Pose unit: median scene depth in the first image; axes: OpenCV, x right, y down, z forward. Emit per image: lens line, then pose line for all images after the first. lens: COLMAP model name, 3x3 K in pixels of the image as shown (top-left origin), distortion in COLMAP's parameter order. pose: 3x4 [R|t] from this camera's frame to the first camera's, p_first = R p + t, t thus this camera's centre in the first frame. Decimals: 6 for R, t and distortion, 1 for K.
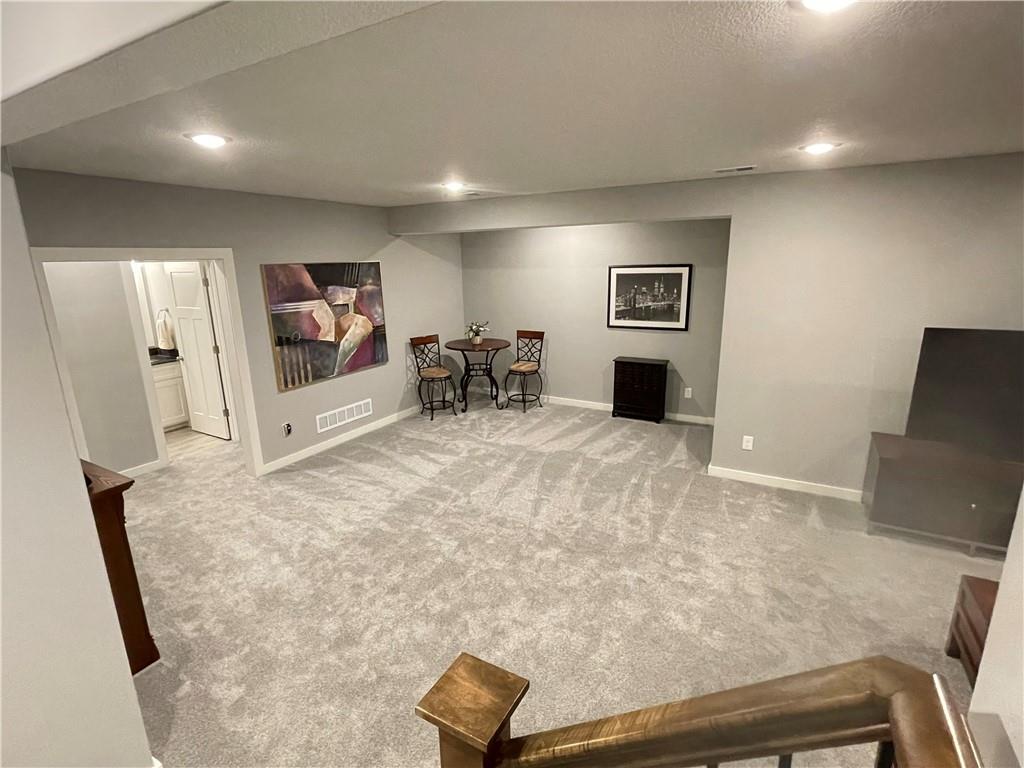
lens RADIAL K [[501.3, 0, 512.3], [0, 501.3, 384.5], [0, 0, 1]] dist [0.000157, 0.000015]
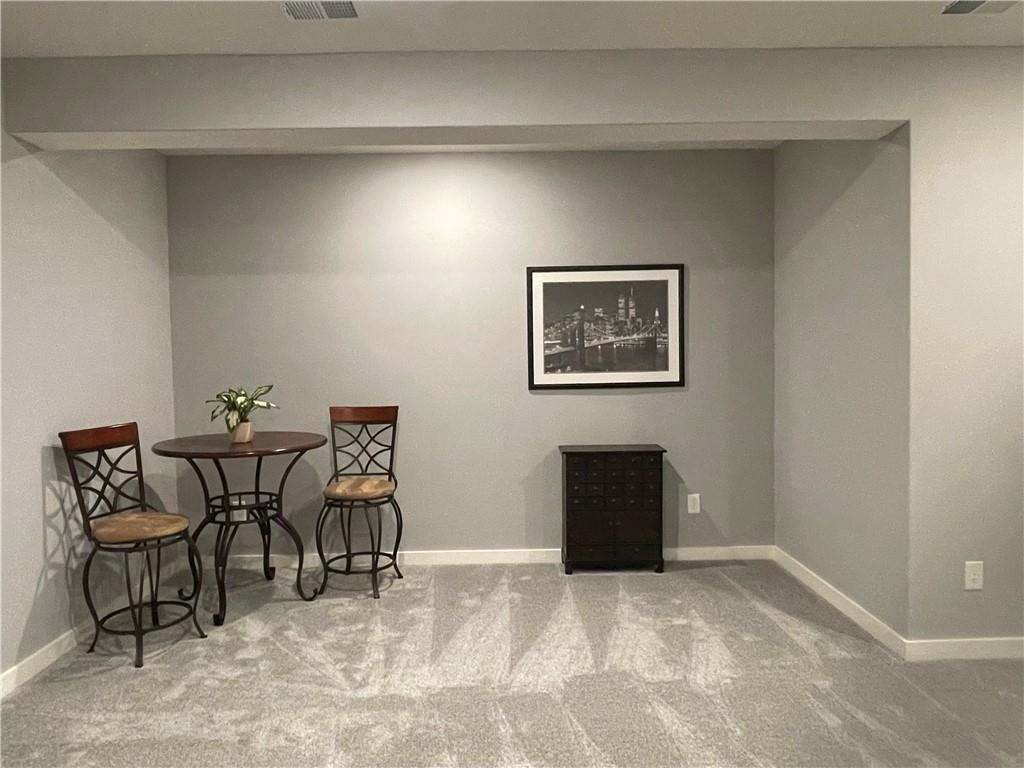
lens RADIAL K [[719.7, 0, 513.6], [0, 719.7, 361.8], [0, 0, 1]] dist [-0.004690, -0.007039]
pose [[0.860914, -0.005660, 0.508719, -0.190452], [0.124479, 0.971888, -0.199844, -0.000858], [-0.493287, 0.235374, 0.837417, 0.420236]]
